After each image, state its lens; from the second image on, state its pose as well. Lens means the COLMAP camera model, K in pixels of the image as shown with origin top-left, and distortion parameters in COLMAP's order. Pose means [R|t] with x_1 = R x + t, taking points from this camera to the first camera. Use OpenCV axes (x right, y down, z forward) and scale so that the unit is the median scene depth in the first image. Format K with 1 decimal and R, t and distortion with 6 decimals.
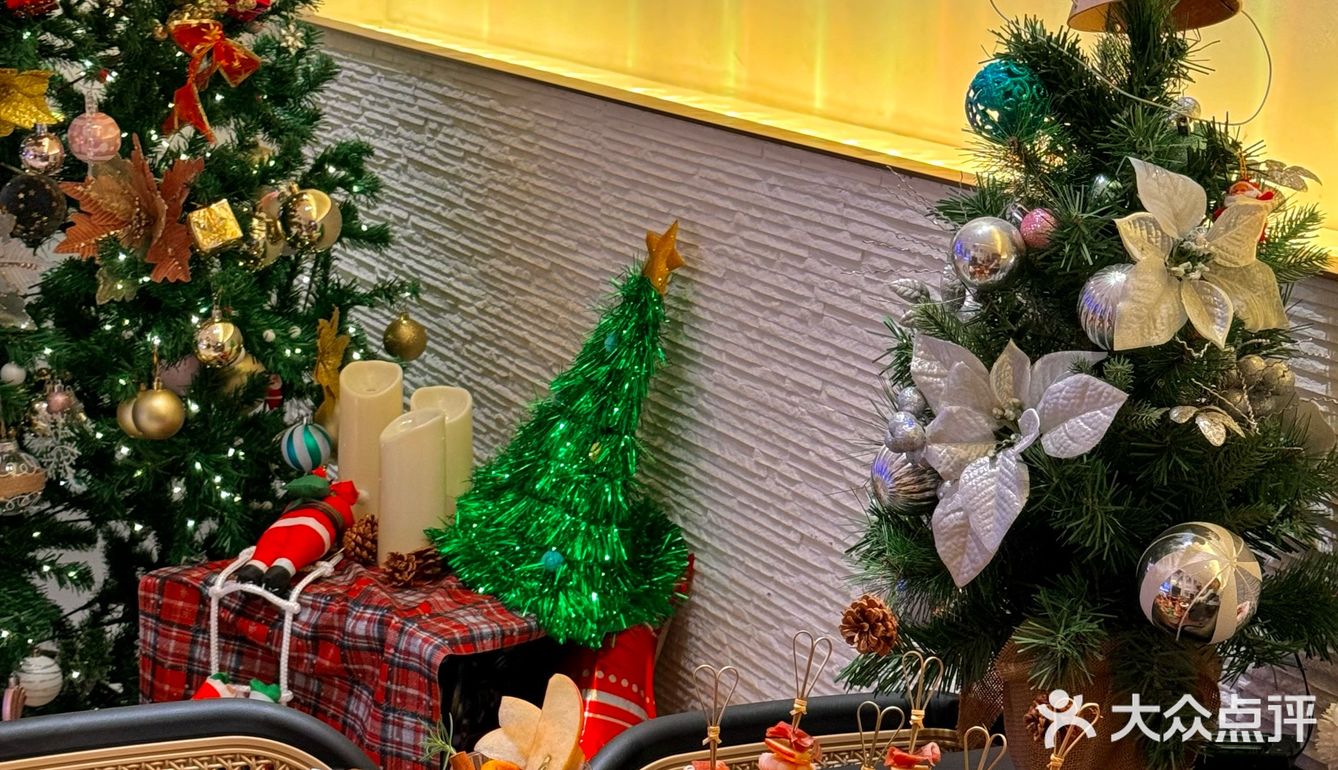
lens RADIAL K [[2522.5, 0, 669.0], [0, 2522.5, 385.0], [0, 0, 1]] dist [0.128835, 0.101412]
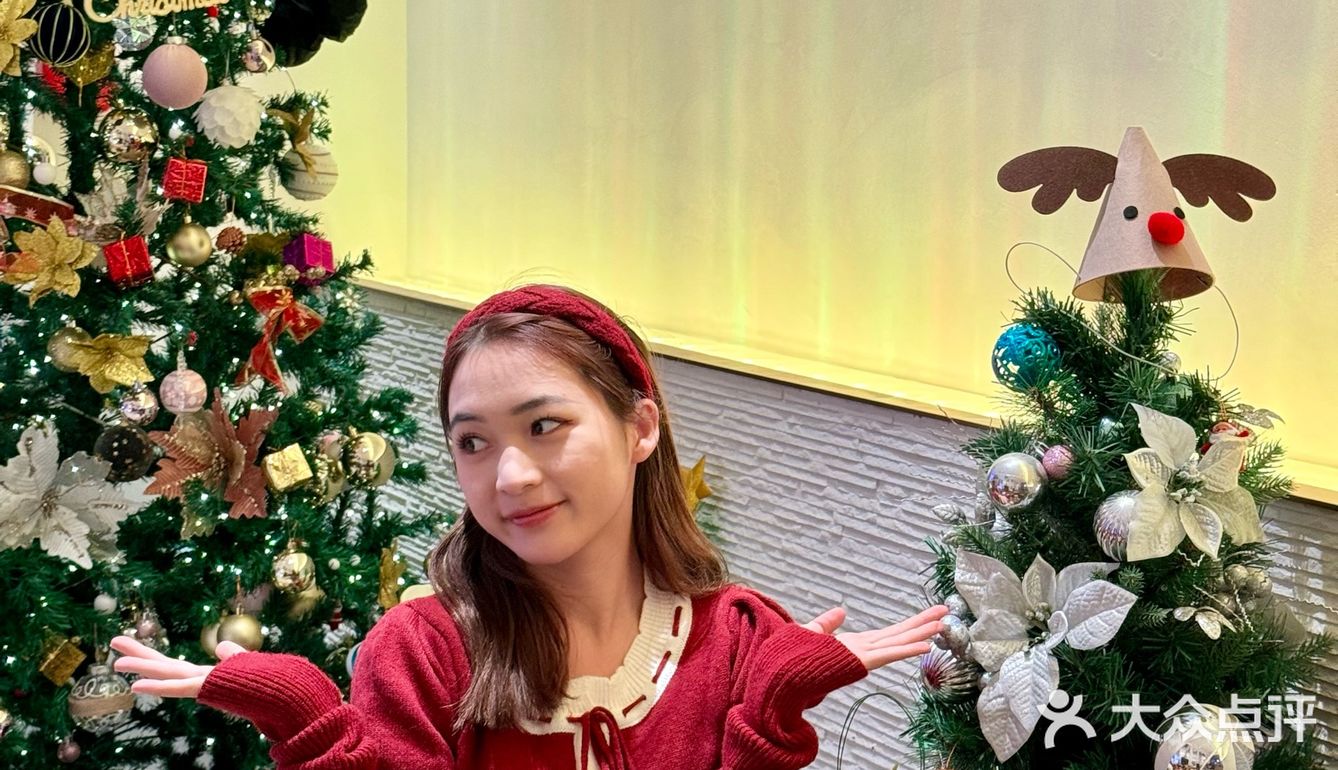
lens RADIAL K [[2475.0, 0, 669.0], [0, 2475.0, 385.0], [0, 0, 1]] dist [0.173371, -0.233059]
pose [[0.999347, -0.015482, 0.032660, -0.050510], [0.018353, 0.995815, -0.089525, 0.003071], [-0.031138, 0.090066, 0.995449, -0.118994]]
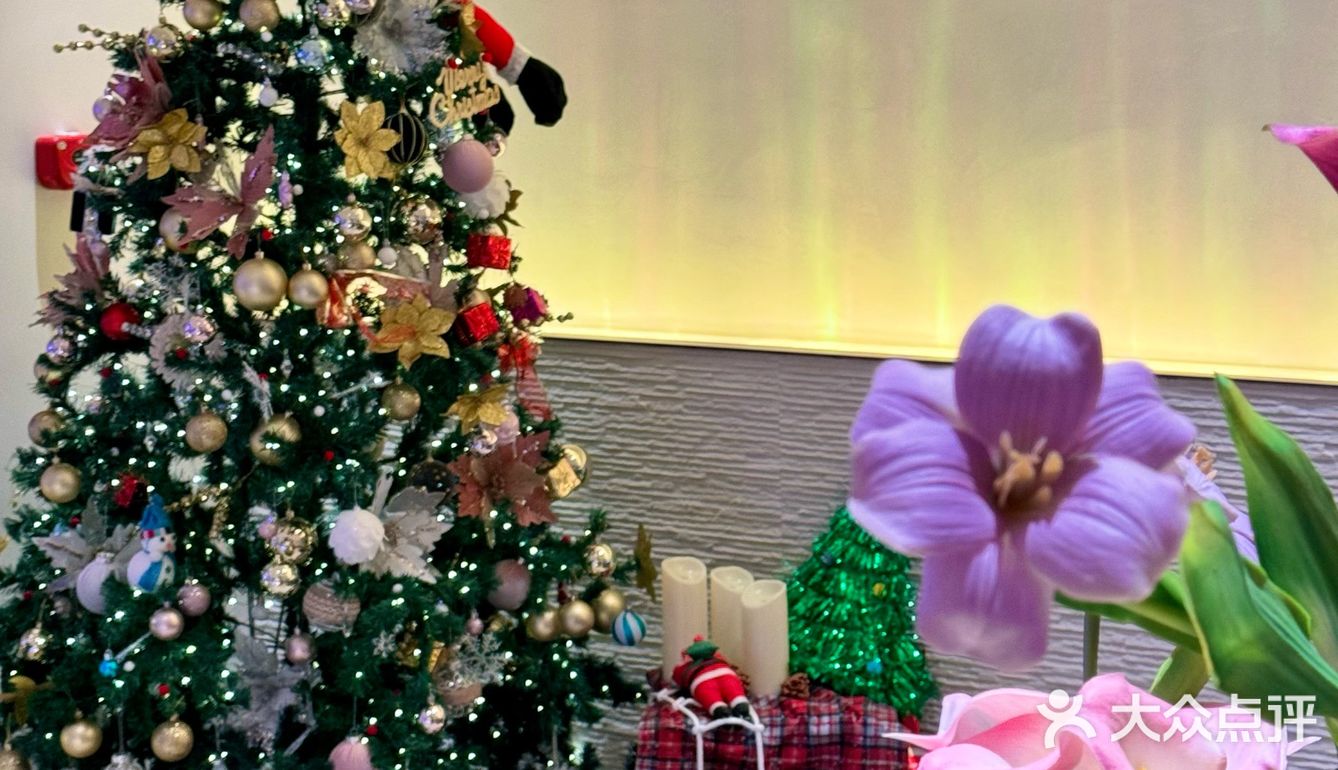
lens RADIAL K [[2522.5, 0, 669.0], [0, 2522.5, 385.0], [0, 0, 1]] dist [0.128835, 0.101412]
pose [[0.853740, -0.123927, 0.505737, -0.906615], [0.154996, 0.987720, -0.019617, -0.085778], [-0.497096, 0.095135, 0.862465, -0.235924]]
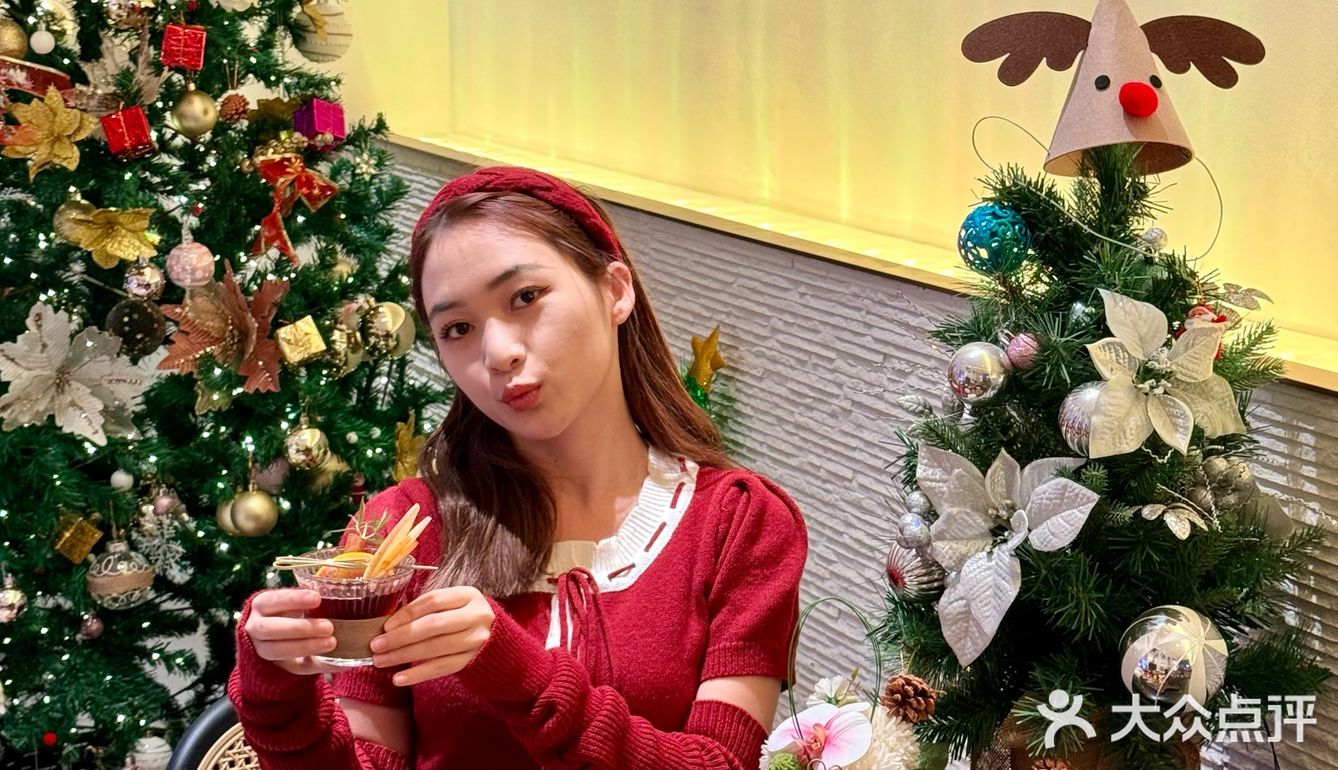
lens RADIAL K [[2475.0, 0, 669.0], [0, 2475.0, 385.0], [0, 0, 1]] dist [0.173371, -0.233059]
pose [[0.999194, -0.030480, -0.026112, 0.009259], [0.029937, 0.999333, -0.020922, -0.017760], [0.026732, 0.020123, 0.999440, -0.082526]]
